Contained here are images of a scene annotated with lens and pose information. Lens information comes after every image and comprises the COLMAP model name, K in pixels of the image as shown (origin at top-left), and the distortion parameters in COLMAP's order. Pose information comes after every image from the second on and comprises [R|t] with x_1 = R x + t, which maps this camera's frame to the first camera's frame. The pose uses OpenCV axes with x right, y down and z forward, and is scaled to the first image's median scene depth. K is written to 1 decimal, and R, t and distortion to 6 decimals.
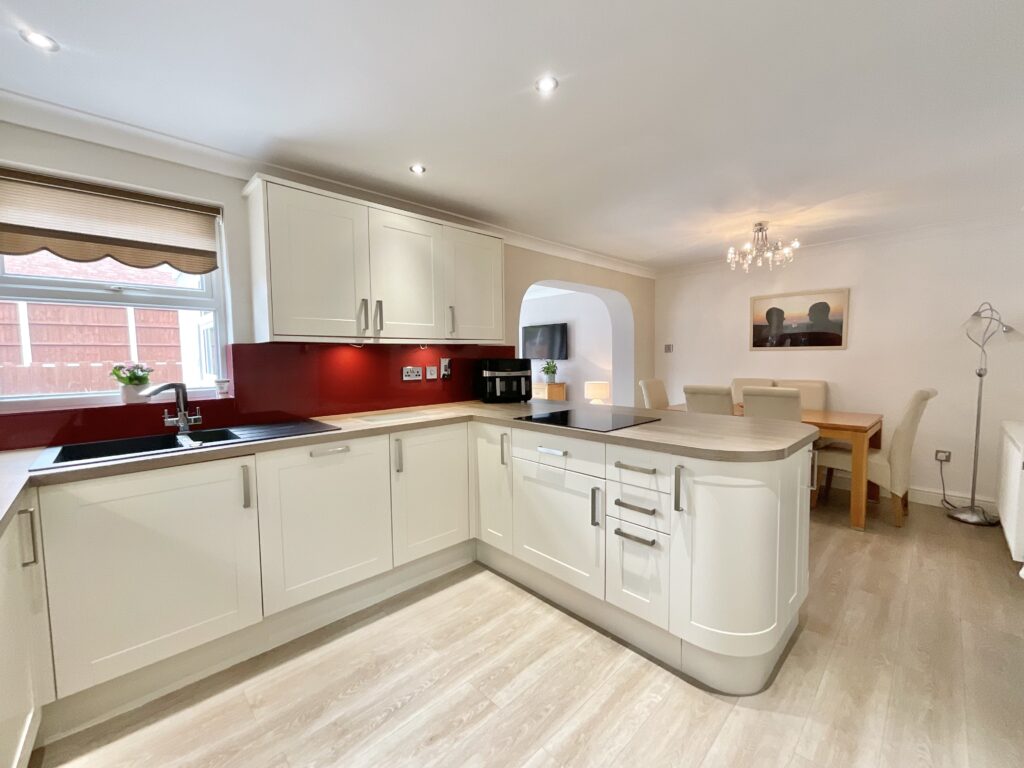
lens RADIAL K [[415.5, 0, 512.7], [0, 415.5, 382.4], [0, 0, 1]] dist [-0.000688, 0.001025]
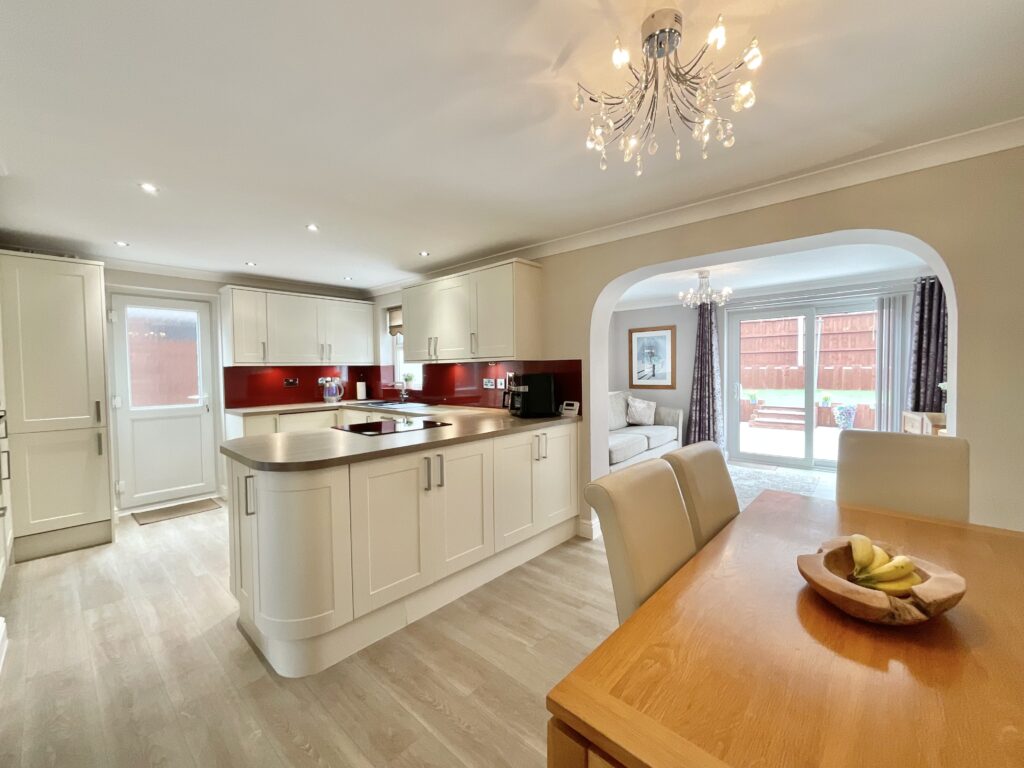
lens RADIAL K [[415.5, 0, 512.2], [0, 415.5, 384.2], [0, 0, 1]] dist [-0.000688, 0.001025]
pose [[0.077629, 0.050241, -0.995716, 0.930734], [-0.050521, 0.997645, 0.046399, -0.071846], [0.995701, 0.046703, 0.079984, 0.817857]]
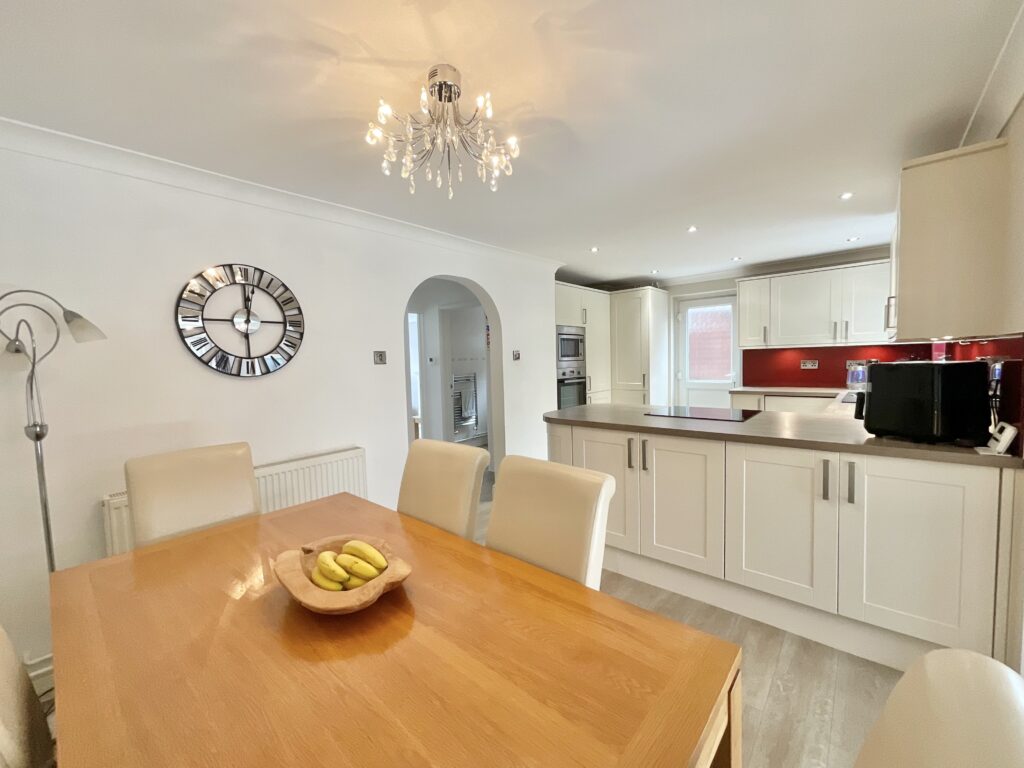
lens RADIAL K [[415.5, 0, 509.4], [0, 415.5, 384.6], [0, 0, 1]] dist [-0.000688, 0.001025]
pose [[-0.993467, 0.047093, -0.103946, 0.565383], [0.033863, 0.991509, 0.125553, -0.112087], [0.108976, 0.121213, -0.986626, 1.413866]]
